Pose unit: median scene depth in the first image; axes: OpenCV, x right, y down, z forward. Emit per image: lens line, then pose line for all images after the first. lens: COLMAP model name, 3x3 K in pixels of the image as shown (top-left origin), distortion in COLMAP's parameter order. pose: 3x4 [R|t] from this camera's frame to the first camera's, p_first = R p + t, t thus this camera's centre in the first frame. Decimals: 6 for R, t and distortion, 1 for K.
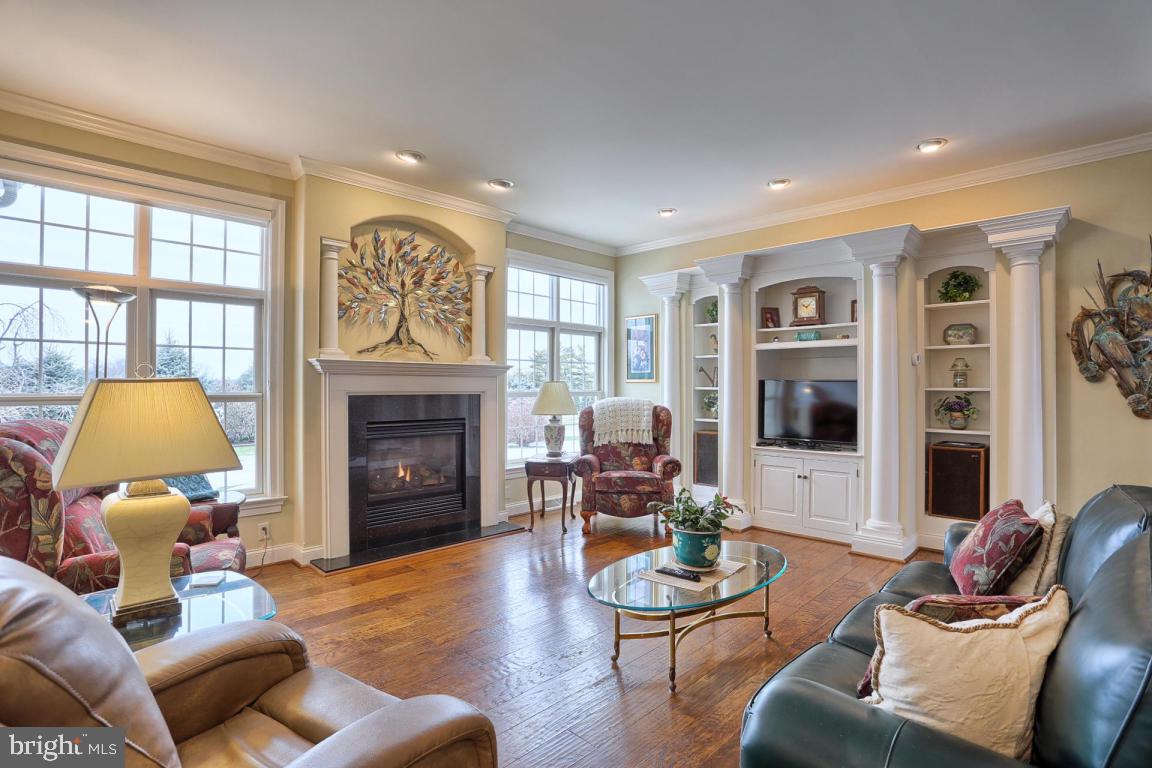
lens RADIAL K [[569.9, 0, 567.2], [0, 569.9, 386.5], [0, 0, 1]] dist [-0.064395, 0.022035]
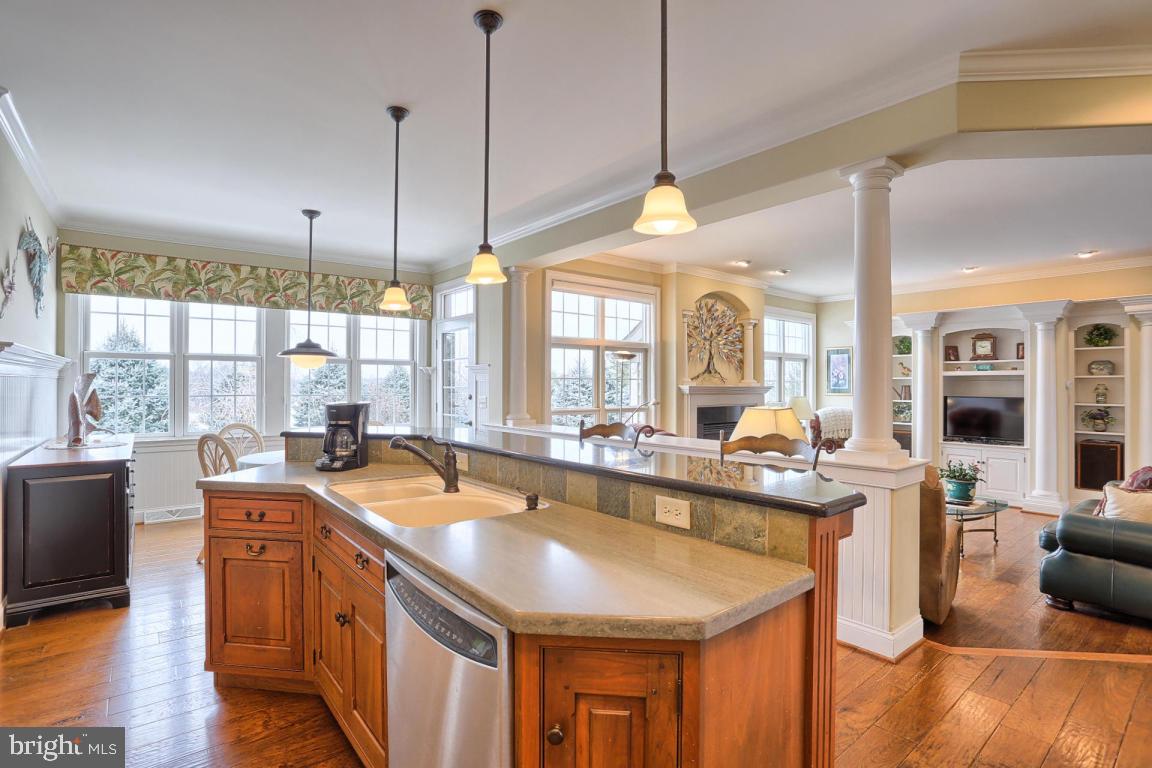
lens RADIAL K [[569.9, 0, 553.6], [0, 569.9, 383.7], [0, 0, 1]] dist [-0.064395, 0.022035]
pose [[0.991471, 0.002345, -0.130305, -0.541247], [-0.003341, 0.999967, -0.007423, -0.034483], [0.130284, 0.007795, 0.991446, -0.625461]]
